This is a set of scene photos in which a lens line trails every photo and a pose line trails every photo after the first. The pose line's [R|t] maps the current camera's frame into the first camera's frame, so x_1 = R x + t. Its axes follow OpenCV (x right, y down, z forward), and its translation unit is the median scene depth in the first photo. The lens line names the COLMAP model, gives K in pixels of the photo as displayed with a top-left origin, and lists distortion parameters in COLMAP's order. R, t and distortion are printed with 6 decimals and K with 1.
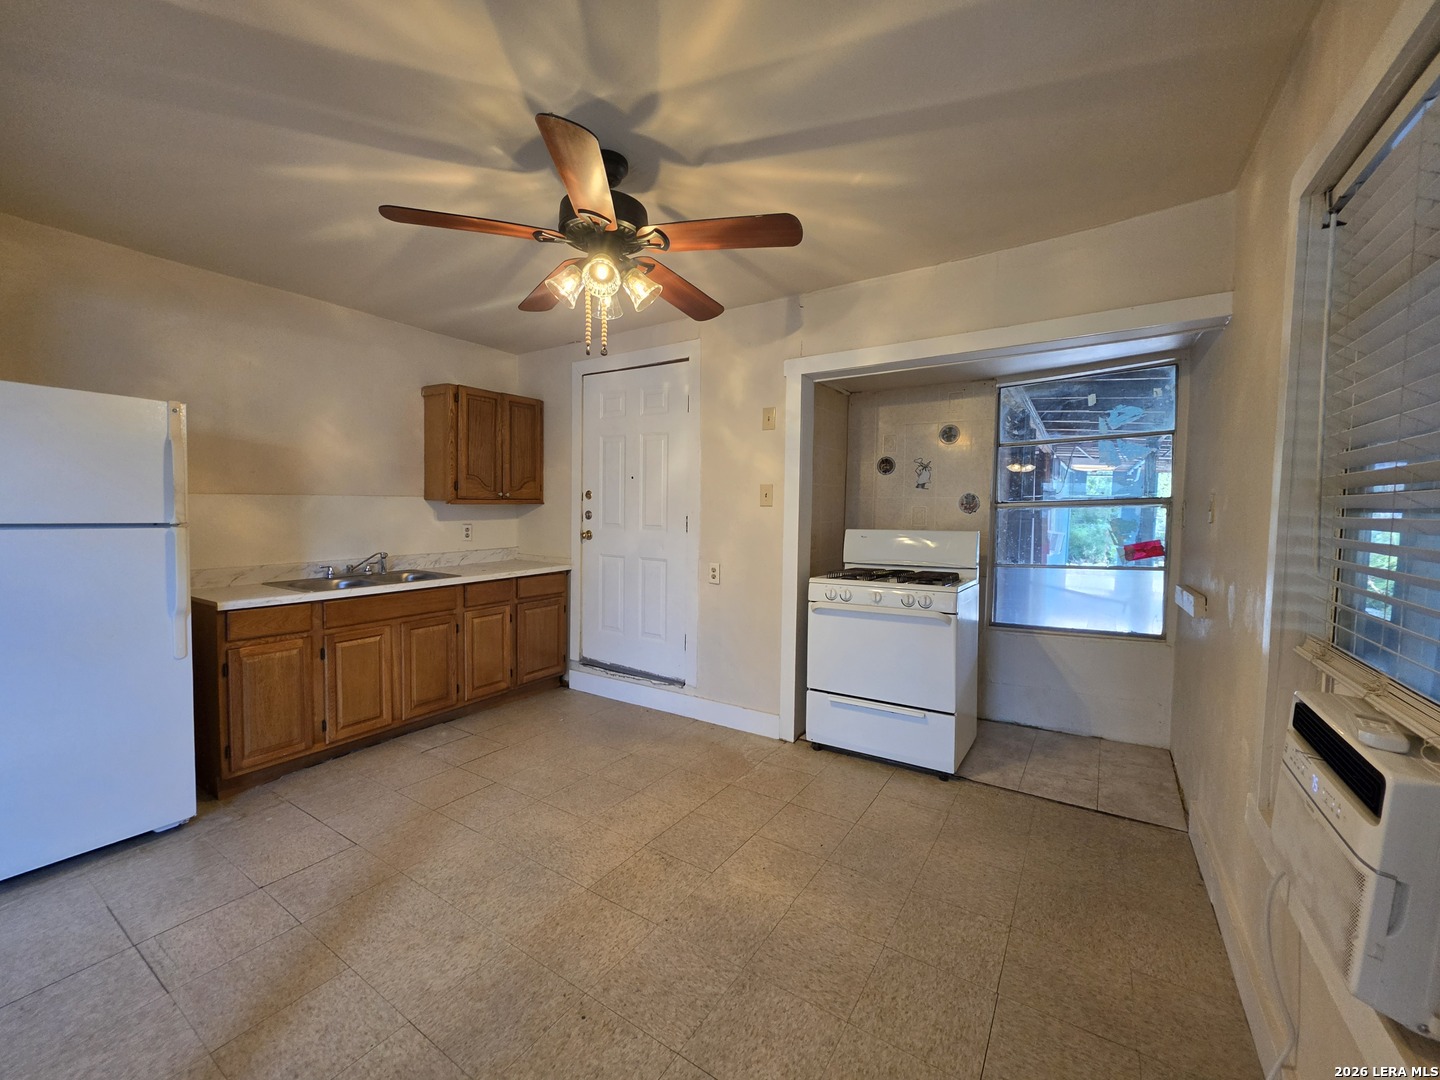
lens RADIAL K [[579.8, 0, 718.8], [0, 579.8, 534.9], [0, 0, 1]] dist [-0.006005, 0.001301]
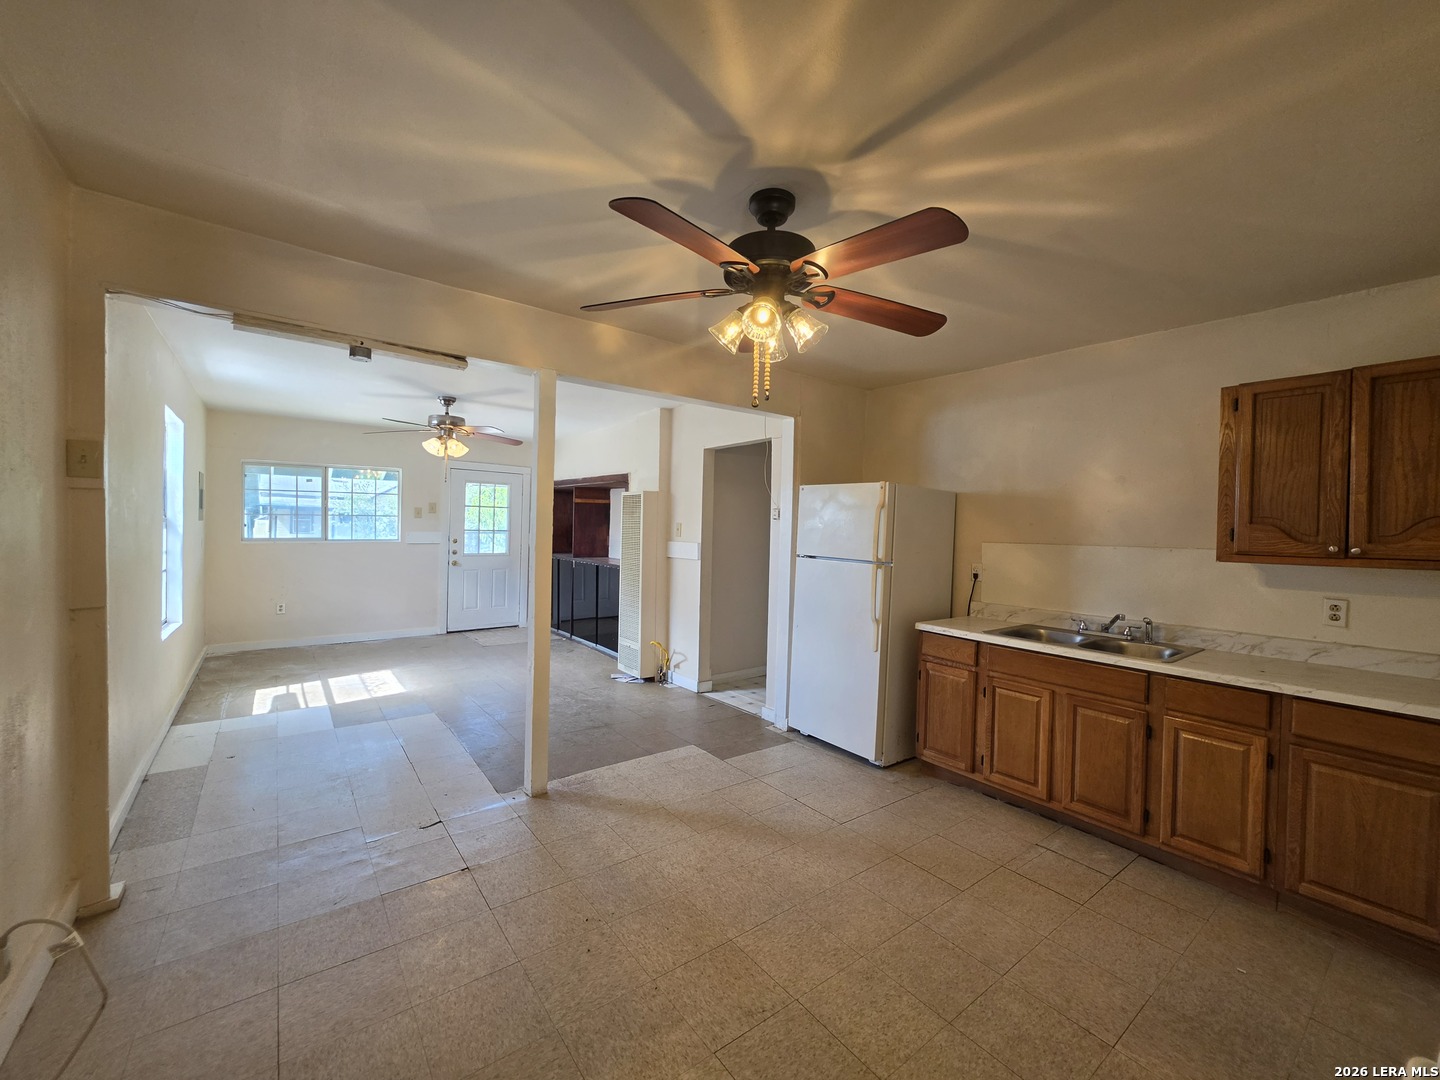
lens RADIAL K [[579.8, 0, 711.4], [0, 579.8, 535.2], [0, 0, 1]] dist [-0.006005, 0.001301]
pose [[-0.343643, -0.006336, -0.939079, 0.431295], [-0.073641, 0.997080, 0.020220, -0.060313], [0.936209, 0.076103, -0.343106, 0.747150]]
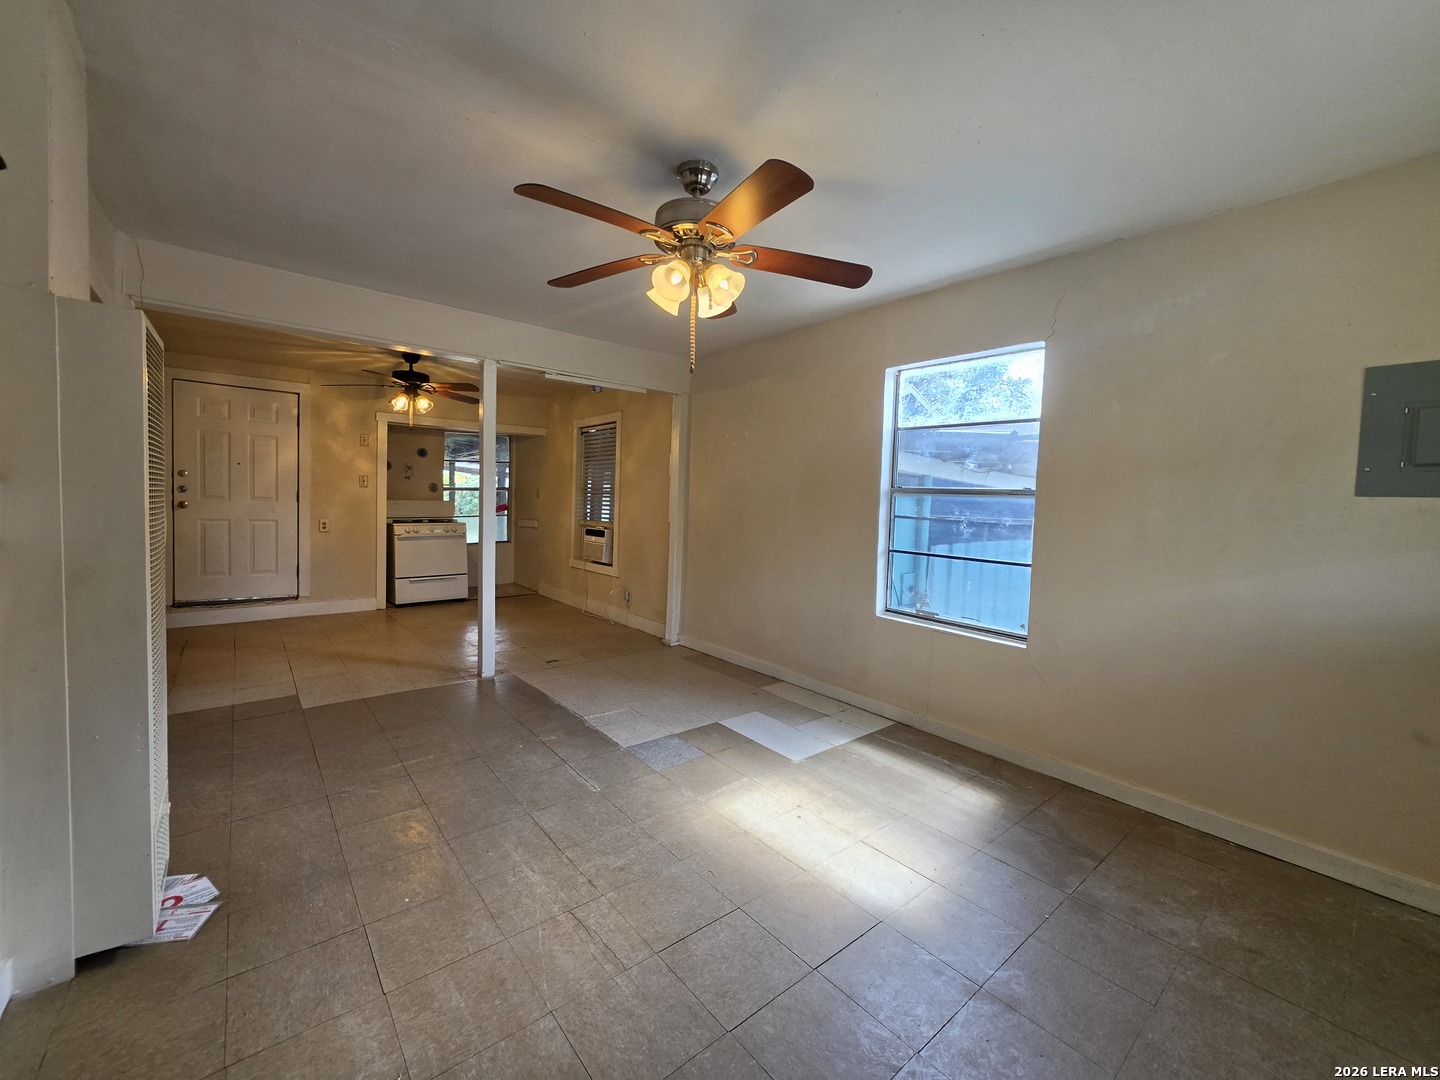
lens RADIAL K [[579.8, 0, 713.6], [0, 579.8, 535.1], [0, 0, 1]] dist [-0.006005, 0.001301]
pose [[0.305218, -0.055605, 0.950658, -1.346609], [0.019817, 0.998448, 0.052038, 0.030044], [-0.952076, 0.002956, 0.305847, -0.638053]]
